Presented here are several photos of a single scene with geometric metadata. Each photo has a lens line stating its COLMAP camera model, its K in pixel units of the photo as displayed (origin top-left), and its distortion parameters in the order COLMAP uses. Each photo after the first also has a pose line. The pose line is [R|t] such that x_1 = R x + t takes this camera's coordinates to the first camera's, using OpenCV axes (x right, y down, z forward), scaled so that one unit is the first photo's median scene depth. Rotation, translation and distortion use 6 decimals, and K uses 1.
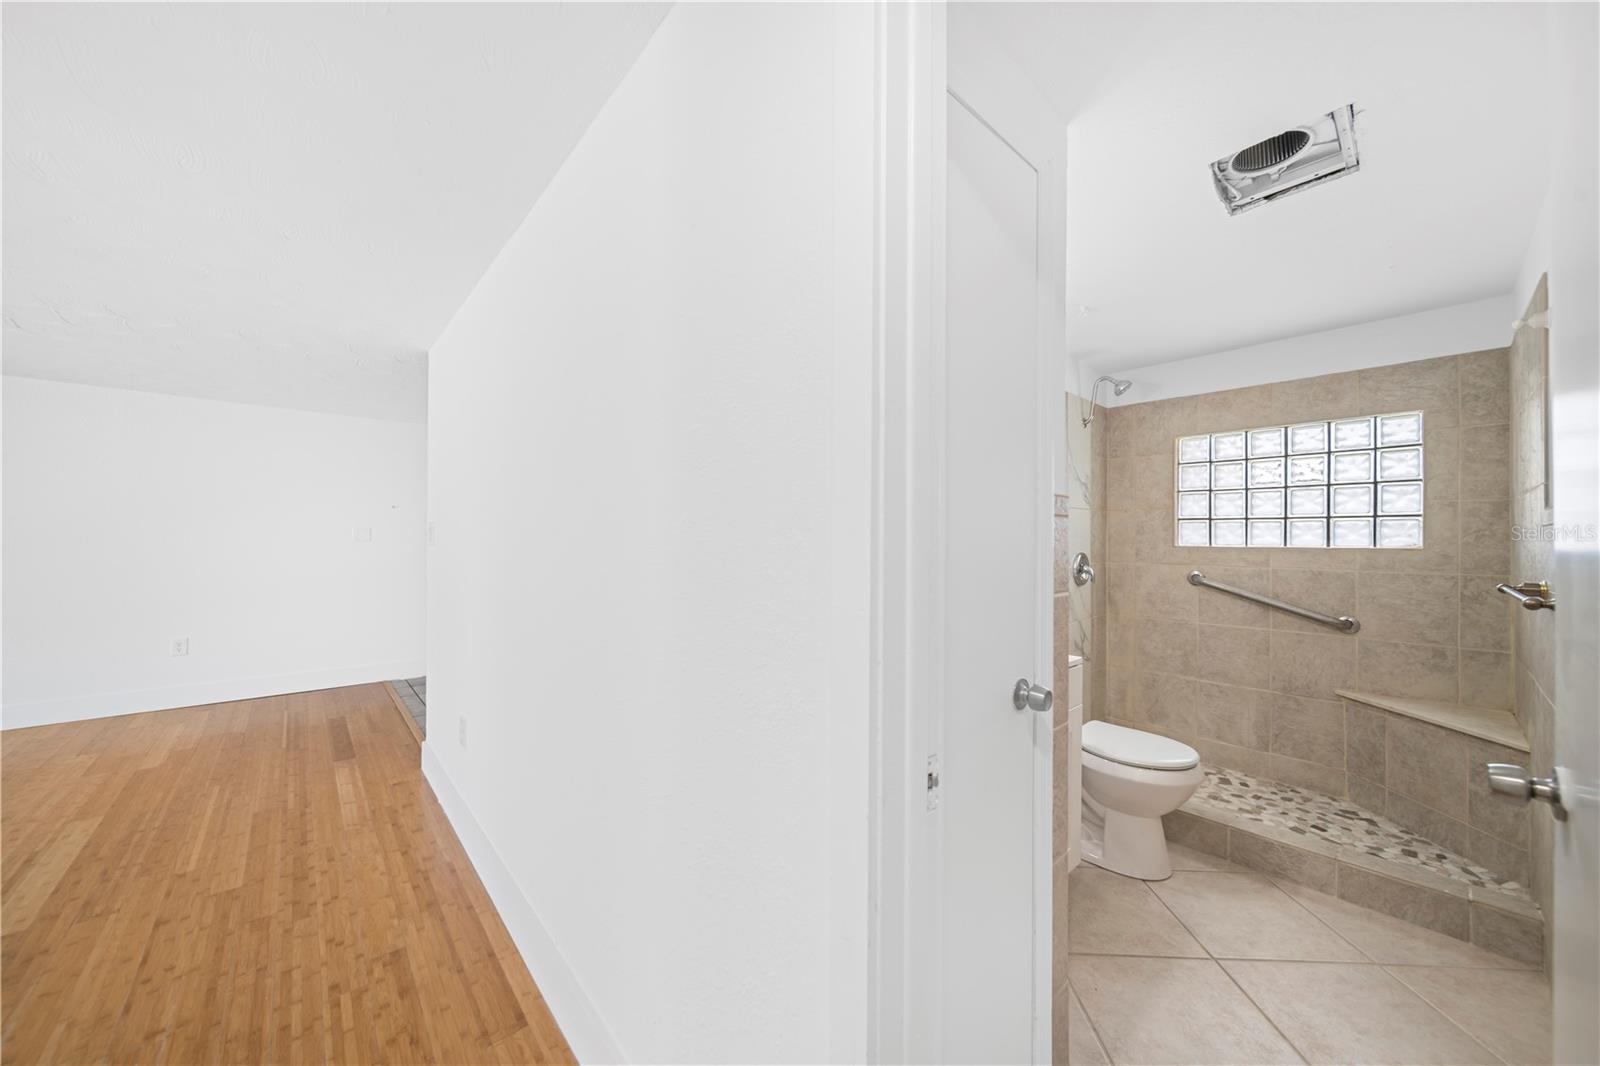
lens RADIAL K [[564.8, 0, 806.6], [0, 564.8, 530.5], [0, 0, 1]] dist [-0.000690, -0.000050]
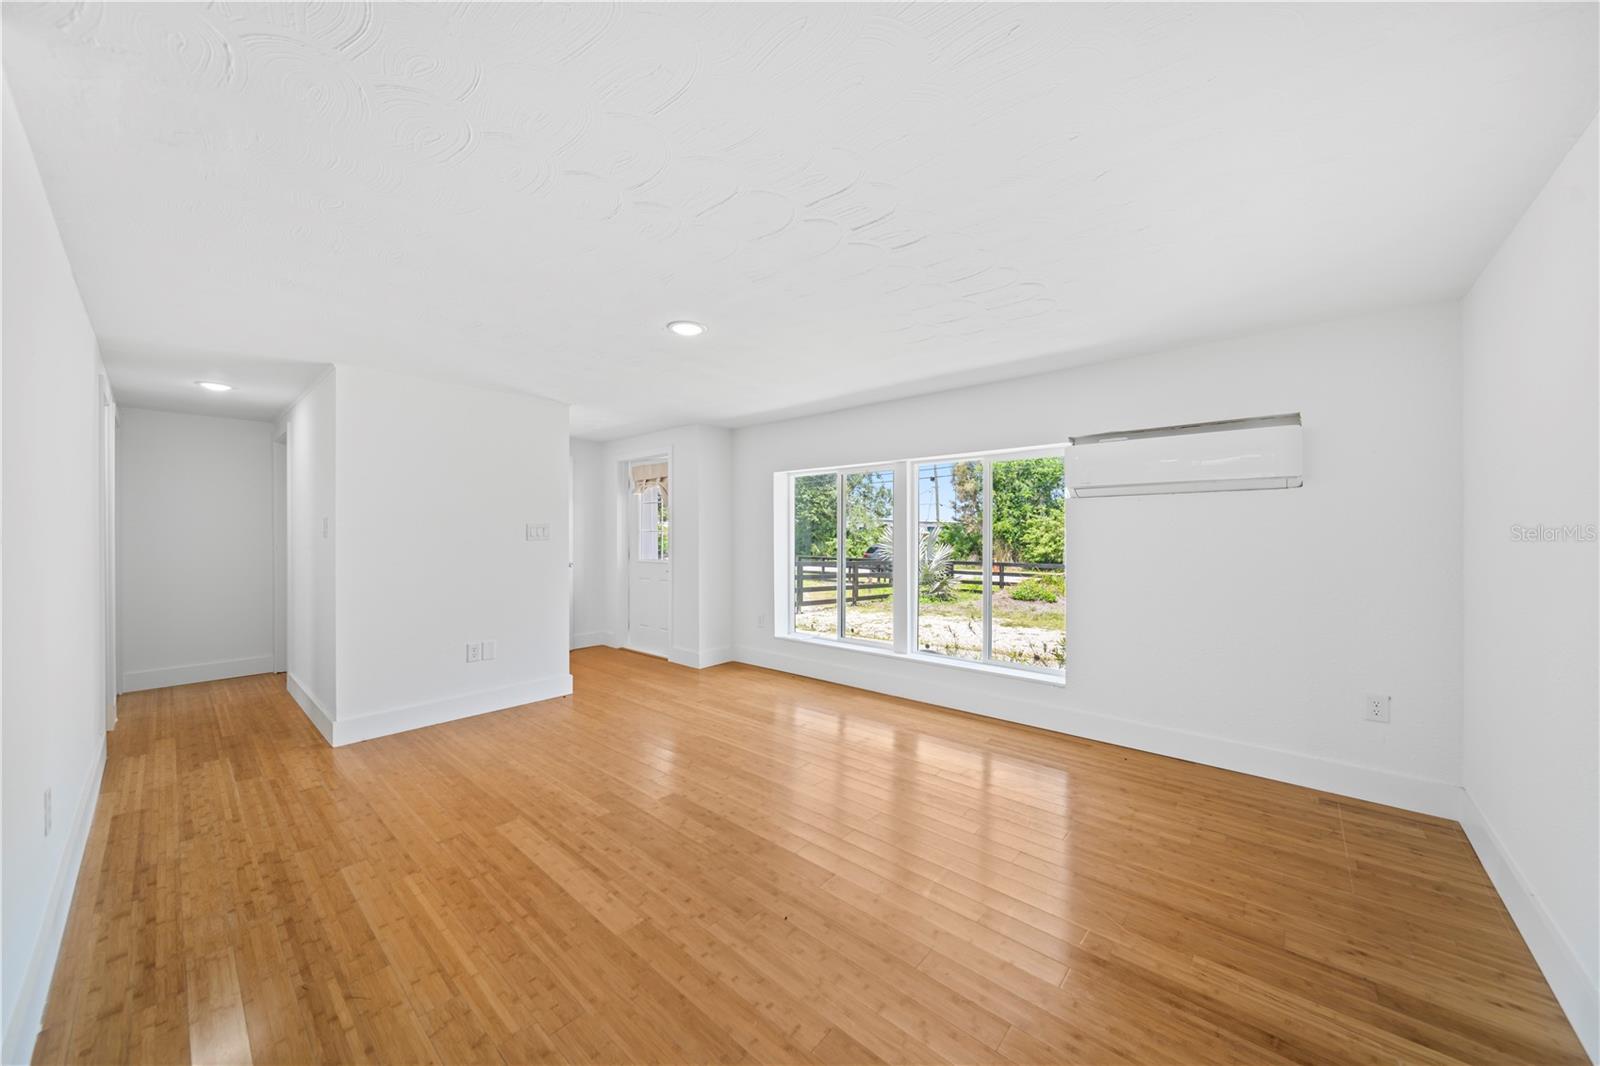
lens RADIAL K [[564.8, 0, 806.6], [0, 564.8, 530.5], [0, 0, 1]] dist [-0.000690, -0.000050]
pose [[-0.993252, 0.005566, -0.115843, -1.670077], [0.006765, 0.999928, -0.009957, 0.017739], [0.115779, -0.010674, -0.993218, 2.056753]]
